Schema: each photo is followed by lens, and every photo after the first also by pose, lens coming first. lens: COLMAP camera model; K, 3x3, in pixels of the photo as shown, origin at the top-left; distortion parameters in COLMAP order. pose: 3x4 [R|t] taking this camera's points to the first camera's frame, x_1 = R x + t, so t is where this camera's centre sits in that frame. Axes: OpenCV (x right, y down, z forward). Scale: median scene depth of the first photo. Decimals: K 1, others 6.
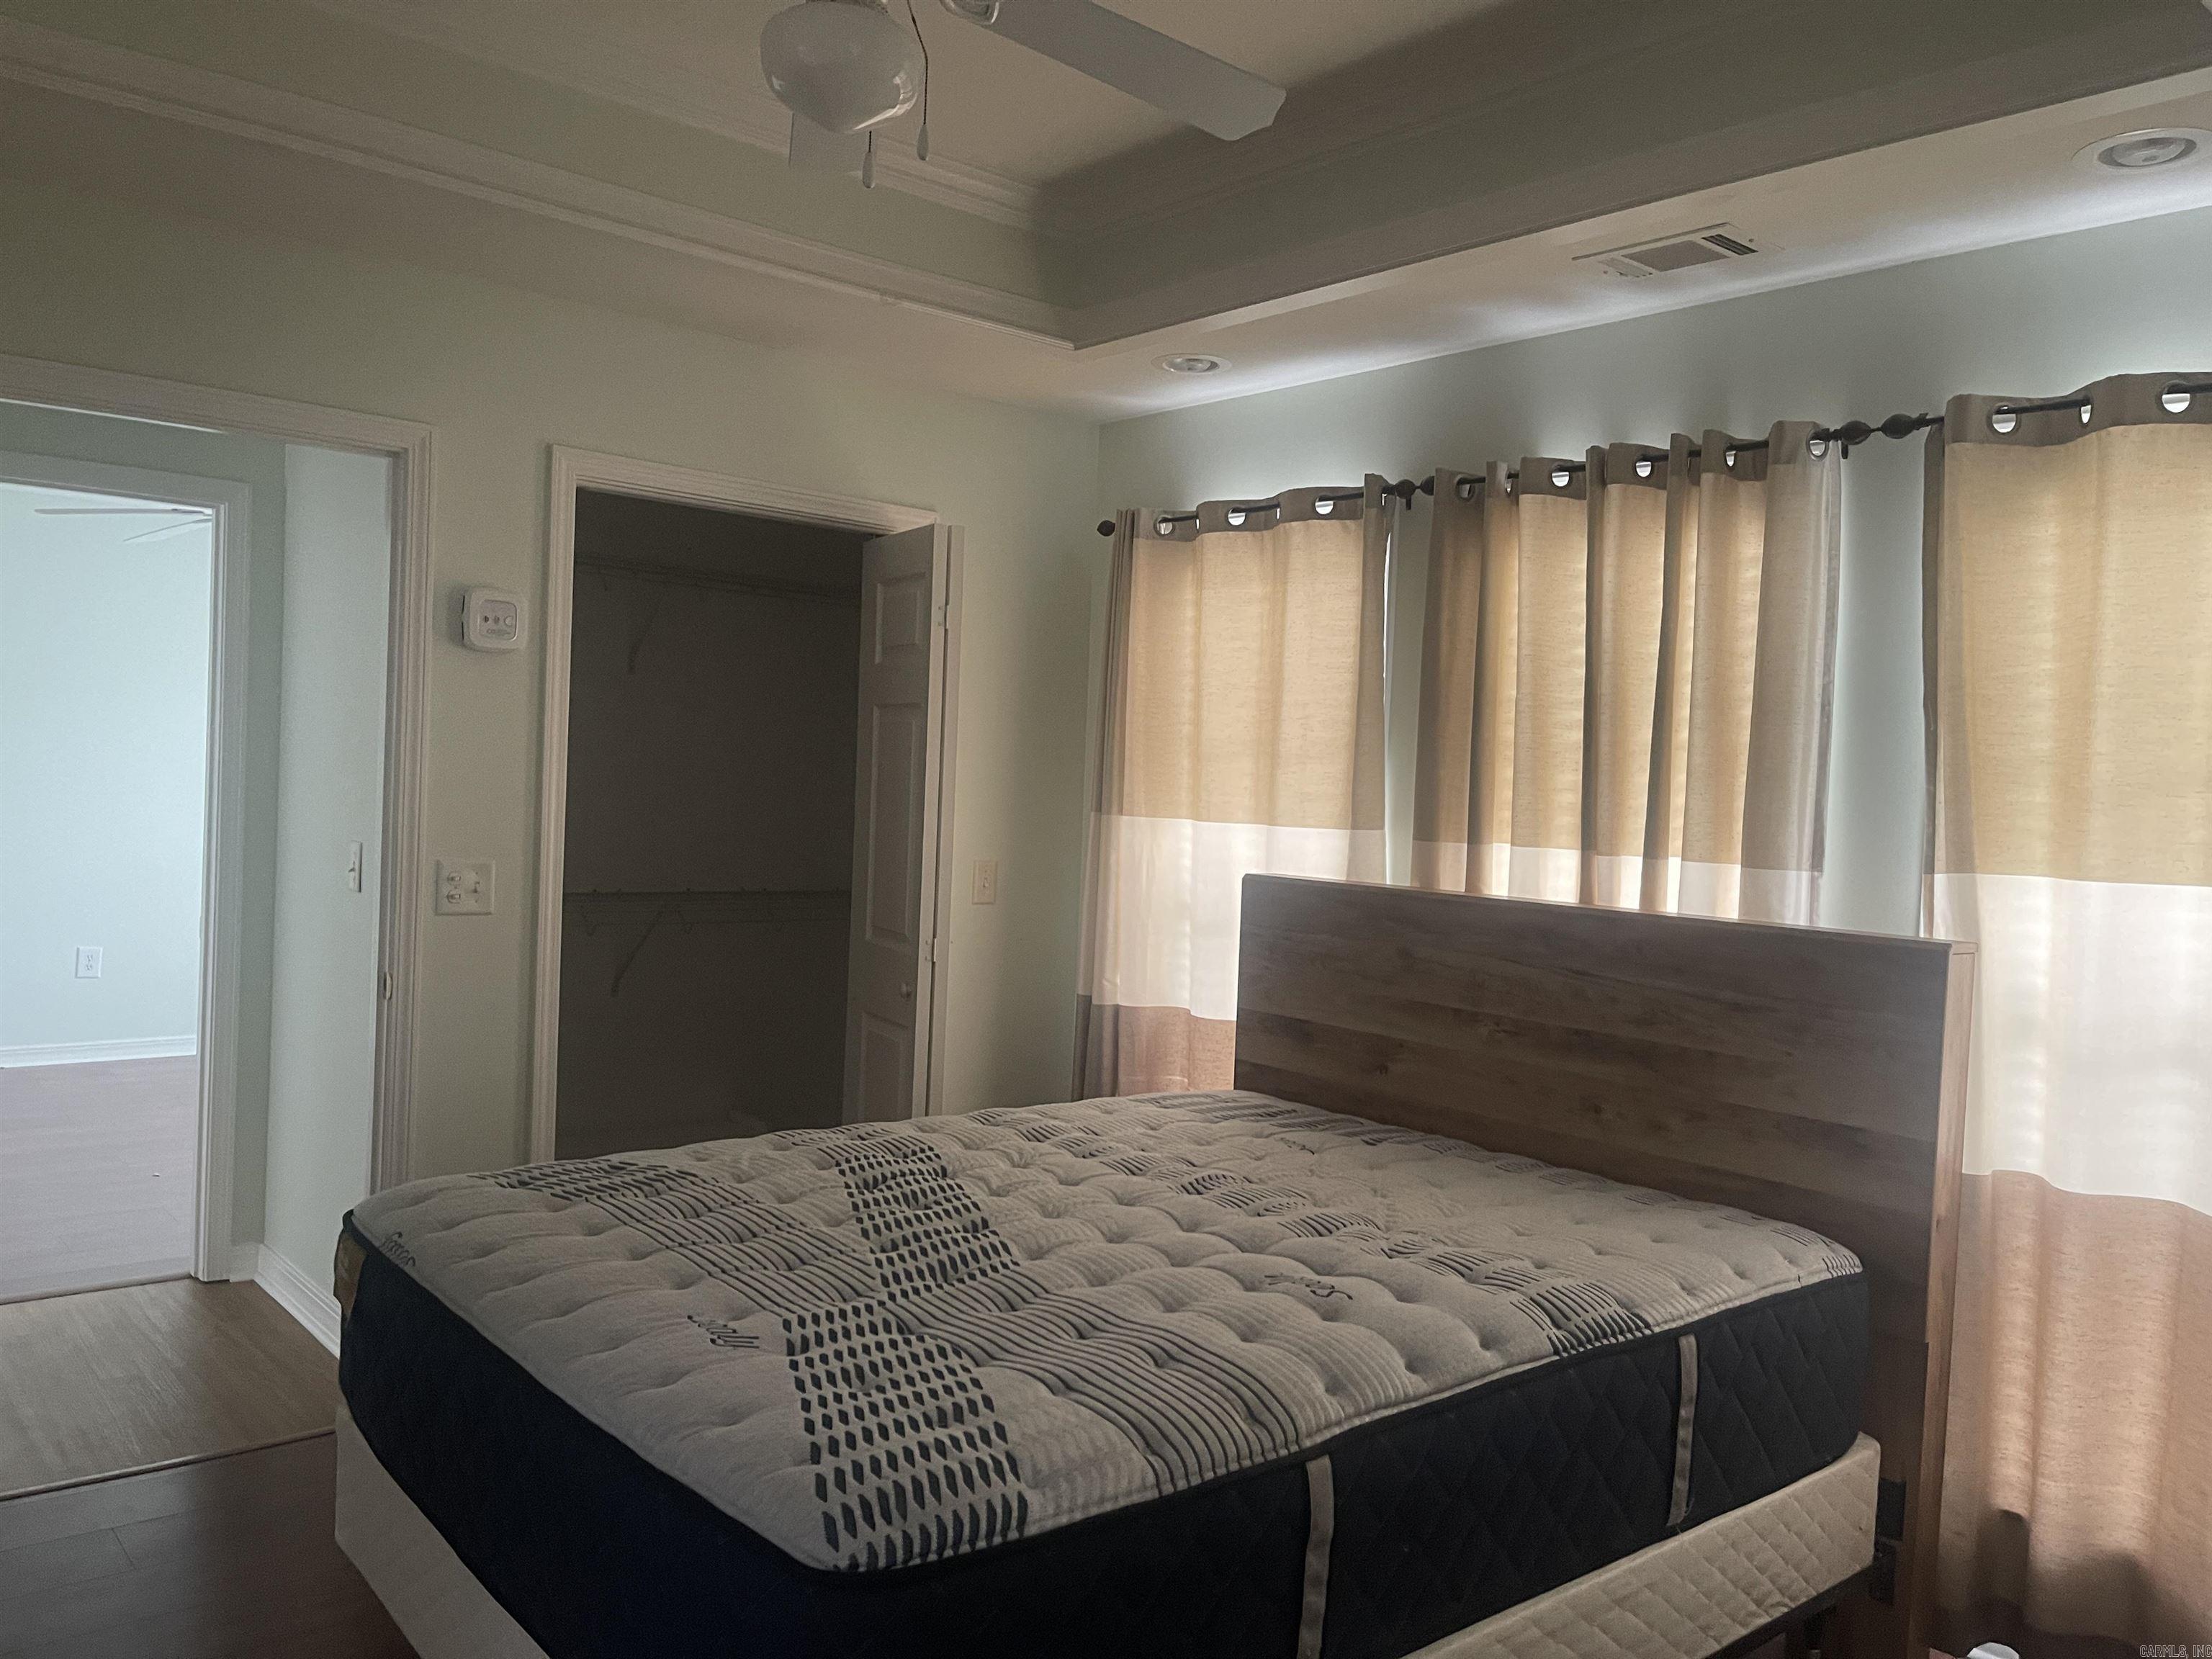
lens RADIAL K [[1684.6, 0, 1106.0], [0, 1684.6, 829.5], [0, 0, 1]] dist [-0.010921, -0.004568]
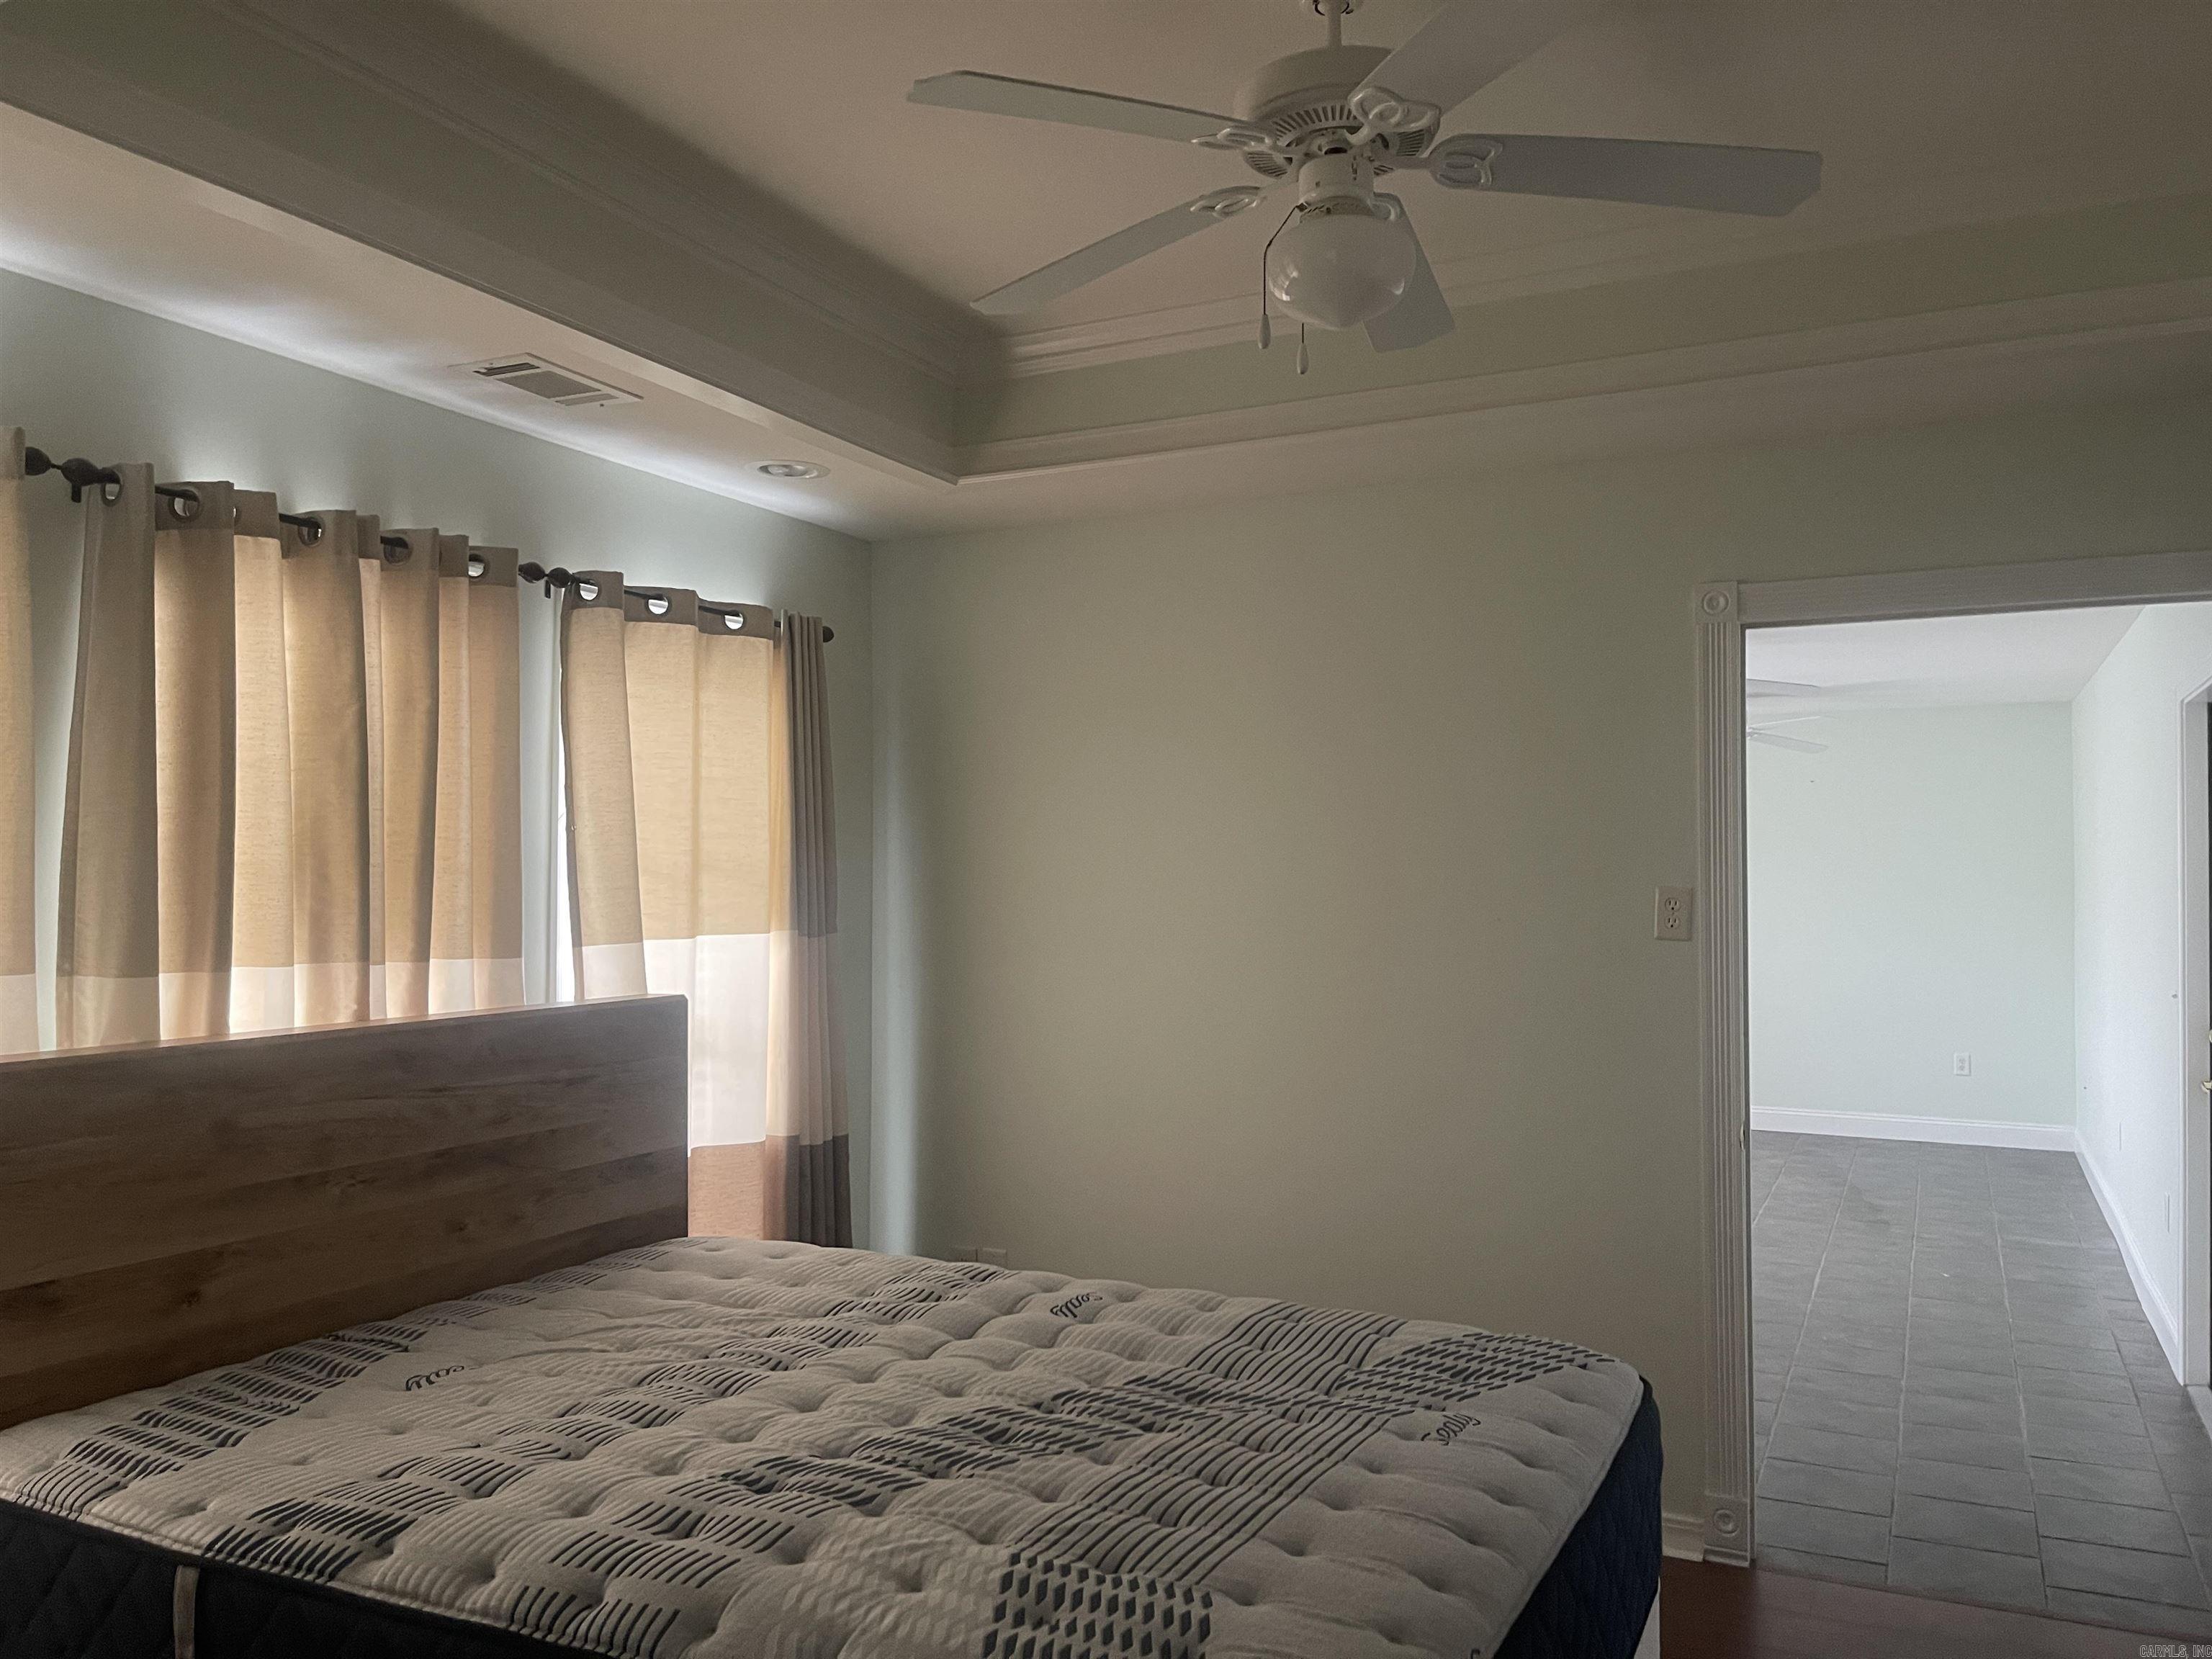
lens RADIAL K [[1657.8, 0, 1106.0], [0, 1657.8, 829.5], [0, 0, 1]] dist [0.068027, 0.001368]
pose [[-0.387397, -0.021858, 0.921654, -0.696366], [0.006935, 0.999622, 0.026622, -0.079500], [-0.921887, 0.016704, -0.387099, 0.982994]]
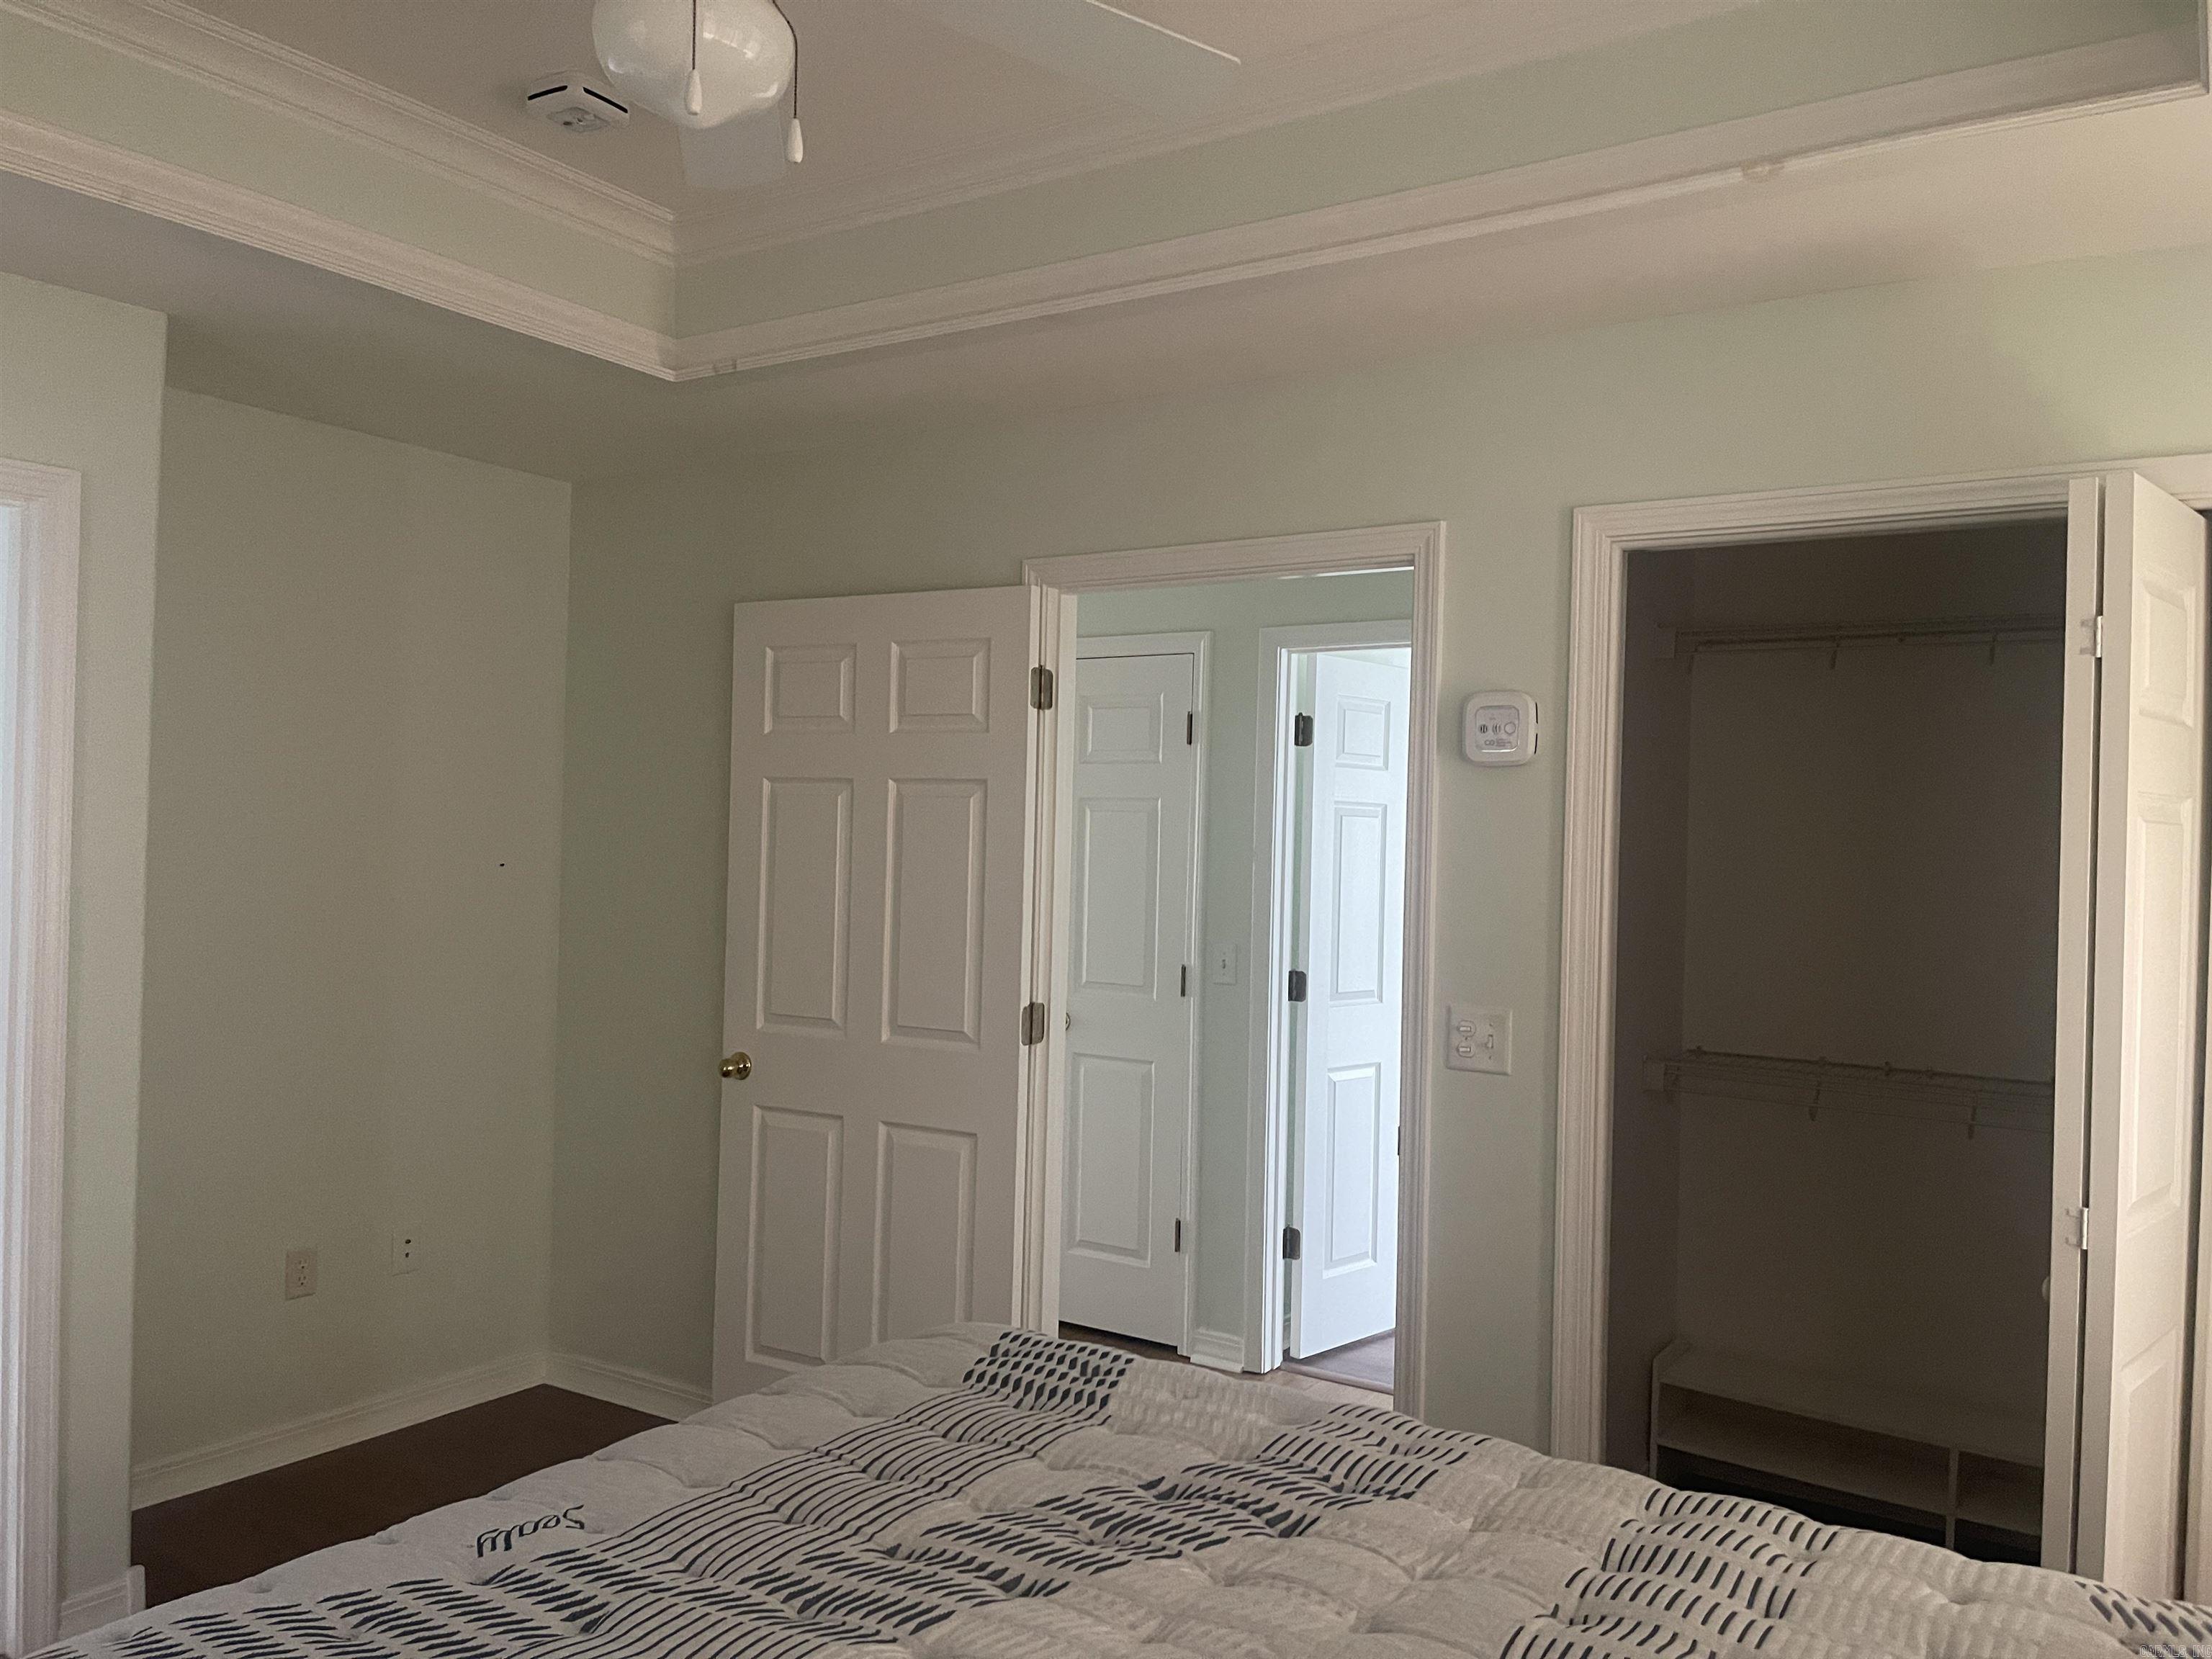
lens RADIAL K [[1647.4, 0, 1106.0], [0, 1647.4, 829.5], [0, 0, 1]] dist [0.000608, 0.001335]
pose [[0.266678, -0.046434, -0.962667, 0.413378], [-0.046278, 0.997070, -0.060913, -0.013895], [0.962674, 0.060795, 0.263748, 0.627489]]
